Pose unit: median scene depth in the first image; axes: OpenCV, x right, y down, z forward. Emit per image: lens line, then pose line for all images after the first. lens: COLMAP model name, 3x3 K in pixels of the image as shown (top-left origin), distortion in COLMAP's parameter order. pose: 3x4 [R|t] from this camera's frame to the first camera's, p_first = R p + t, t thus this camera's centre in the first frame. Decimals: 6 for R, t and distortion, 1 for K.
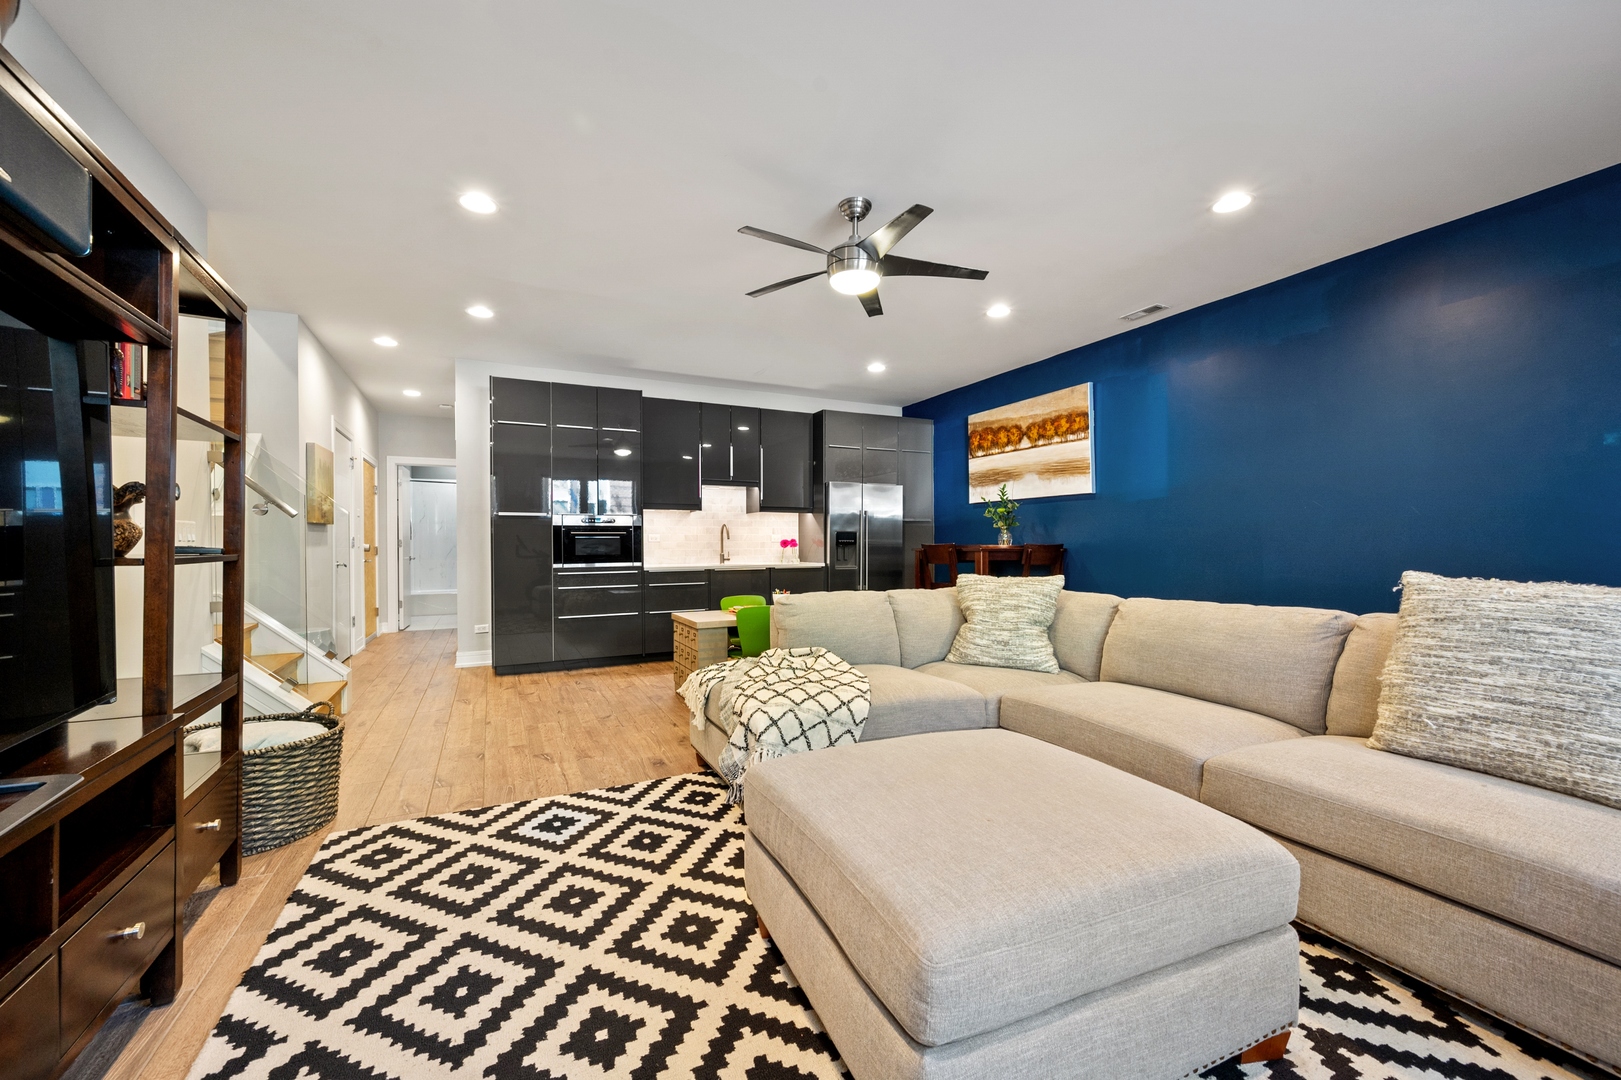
lens RADIAL K [[647.8, 0, 806.1], [0, 647.8, 544.8], [0, 0, 1]] dist [0.003603, 0.000074]
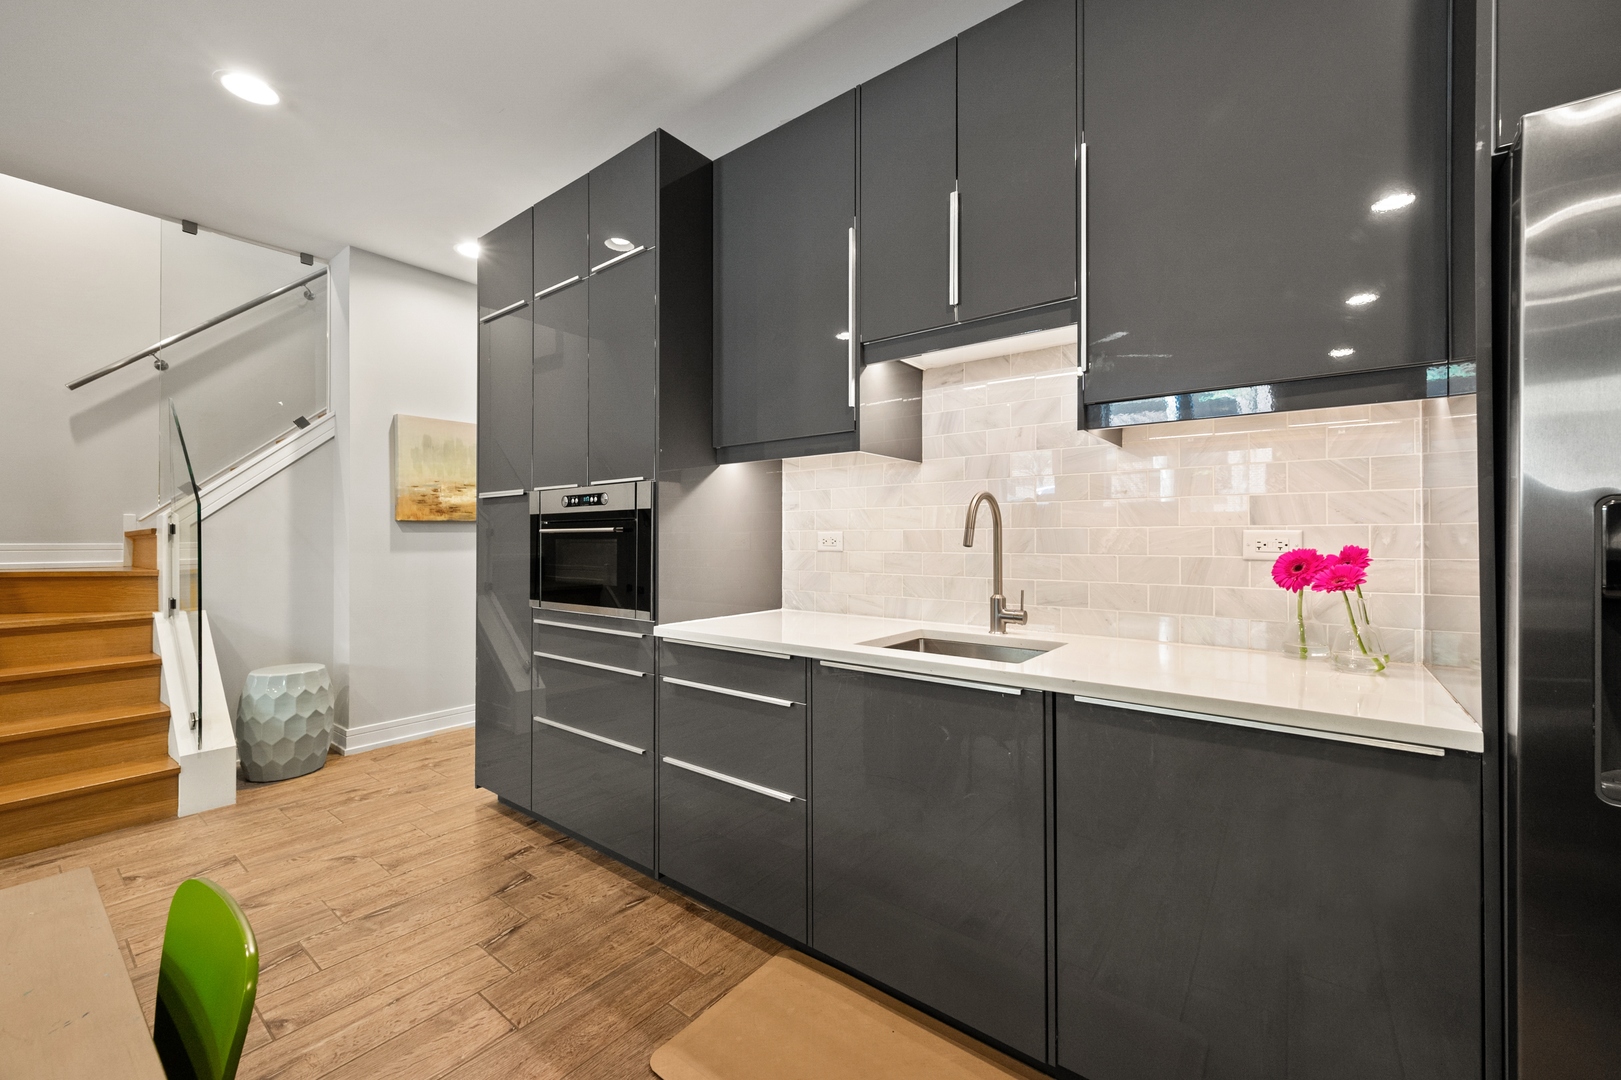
lens RADIAL K [[647.8, 0, 806.6], [0, 647.8, 537.7], [0, 0, 1]] dist [0.003603, 0.000074]
pose [[0.431502, 0.004786, -0.902099, 0.201379], [-0.001660, 0.999988, 0.004511, -0.031427], [0.902110, -0.000449, 0.431505, 1.944472]]
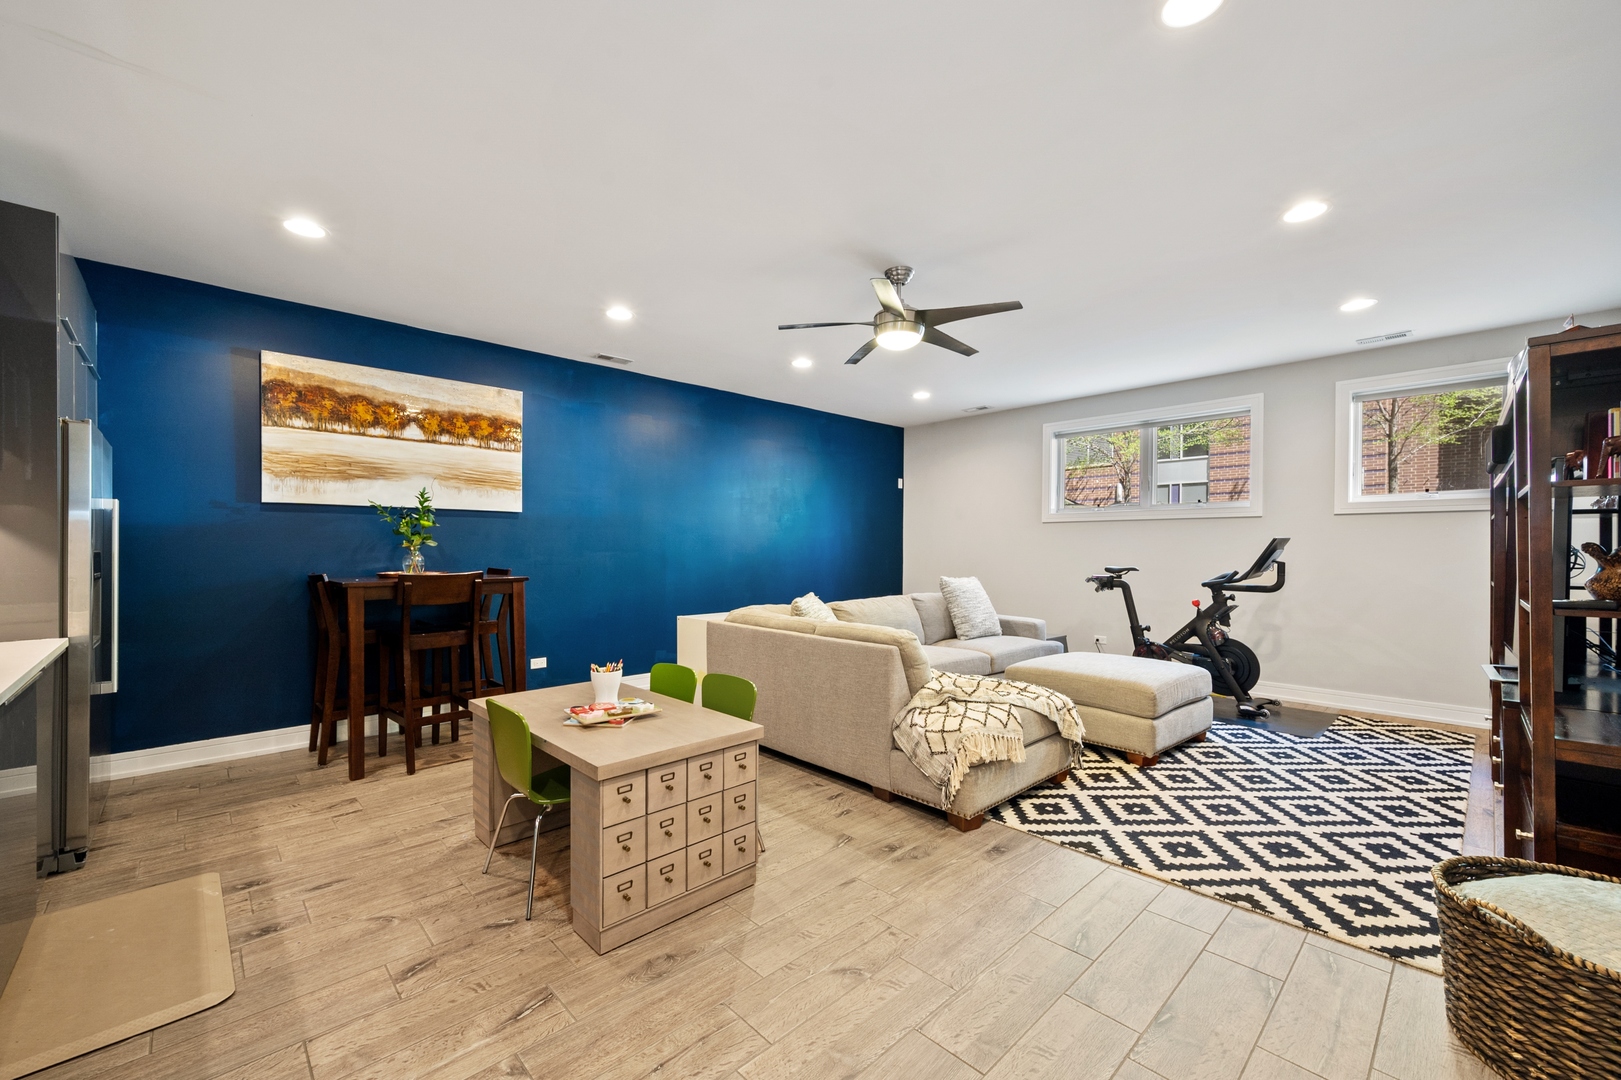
lens RADIAL K [[647.8, 0, 808.5], [0, 647.8, 543.6], [0, 0, 1]] dist [0.003603, 0.000074]
pose [[-0.302713, 0.004623, 0.953071, -1.077669], [-0.001541, 0.999985, -0.005339, -0.056810], [-0.953081, -0.003085, -0.302701, 1.690956]]
